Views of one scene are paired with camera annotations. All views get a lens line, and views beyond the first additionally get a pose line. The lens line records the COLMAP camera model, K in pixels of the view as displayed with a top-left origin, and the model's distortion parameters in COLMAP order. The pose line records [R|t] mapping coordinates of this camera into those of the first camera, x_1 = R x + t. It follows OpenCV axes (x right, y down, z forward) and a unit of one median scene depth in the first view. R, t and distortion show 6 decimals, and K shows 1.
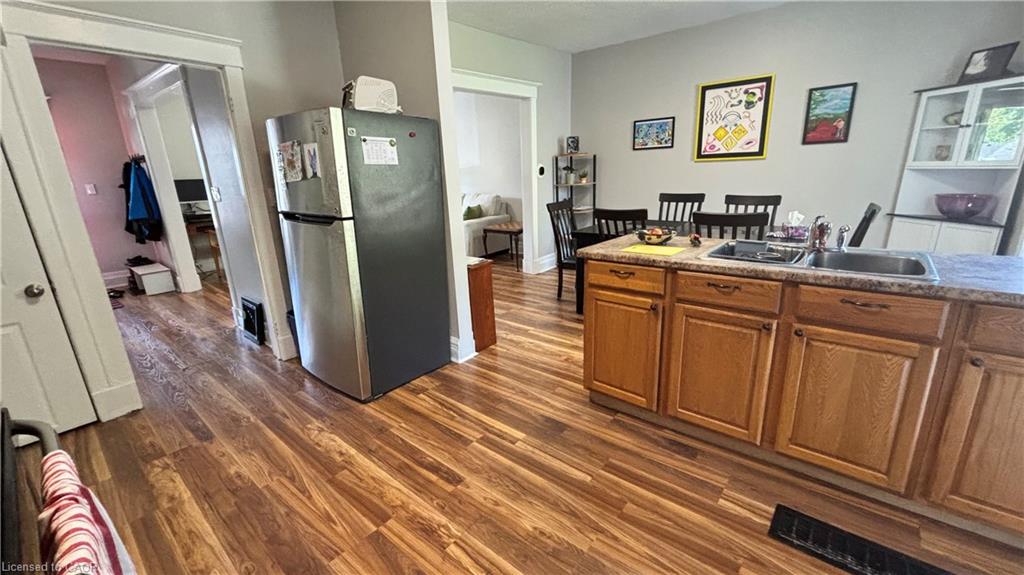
lens RADIAL K [[421.1, 0, 515.9], [0, 421.1, 284.9], [0, 0, 1]] dist [0.001761, 0.000799]
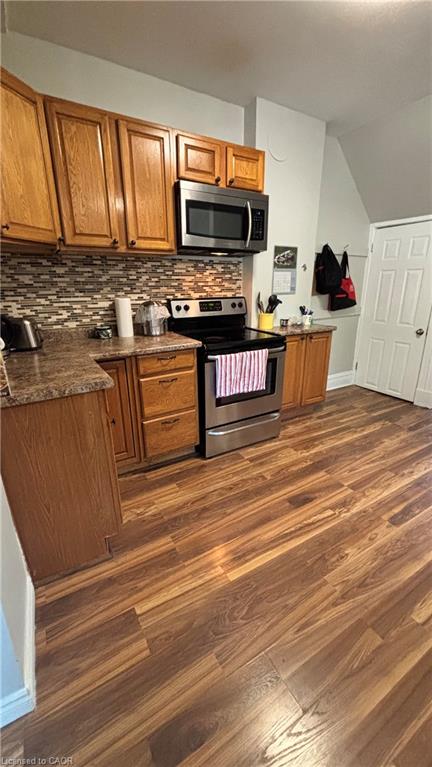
lens RADIAL K [[313.4, 0, 217.6], [0, 313.4, 382.4], [0, 0, 1]] dist [0.002890, 0.000596]
pose [[-0.325607, 0.320571, -0.889502, 0.651143], [-0.239891, 0.881977, 0.405672, -0.154459], [0.914567, 0.345473, -0.210276, 0.472507]]
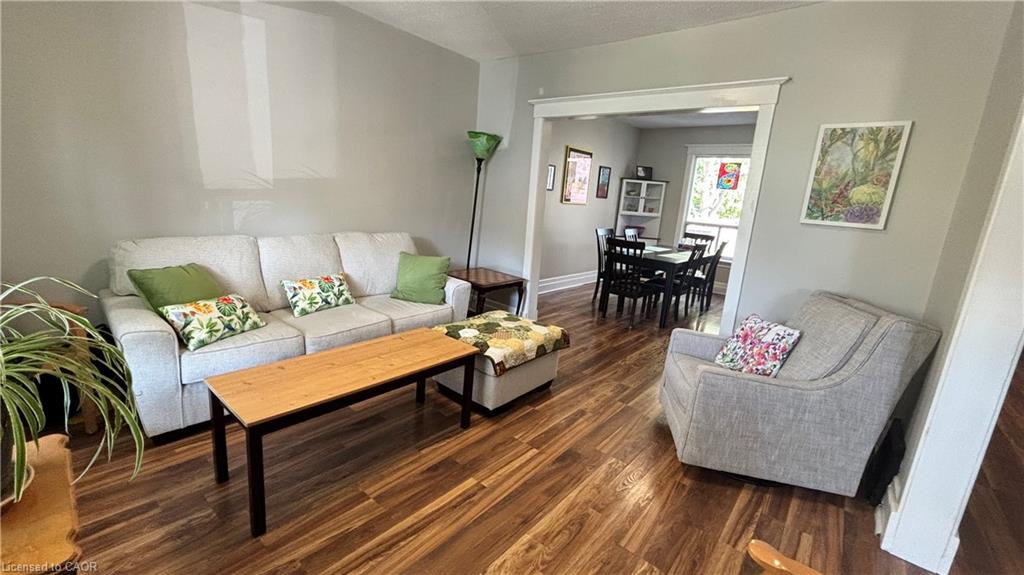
lens RADIAL K [[418.5, 0, 512.0], [0, 418.5, 287.5], [0, 0, 1]] dist [0.002890, 0.000596]
pose [[0.000785, -0.175346, 0.984507, -1.878864], [0.201345, 0.964372, 0.171599, -0.626692], [-0.979520, 0.198090, 0.036062, 2.463803]]
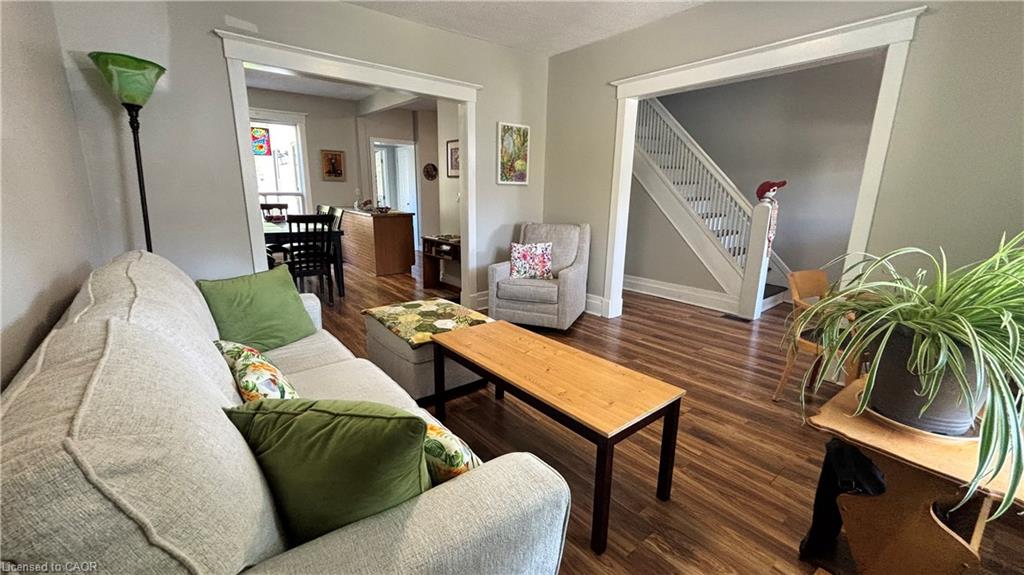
lens RADIAL K [[418.5, 0, 512.0], [0, 418.5, 287.5], [0, 0, 1]] dist [0.002890, 0.000596]
pose [[-0.980310, -0.022352, 0.196194, -1.077969], [0.074625, 0.877952, 0.472896, -0.932102], [-0.182819, 0.478226, -0.858998, 3.582075]]
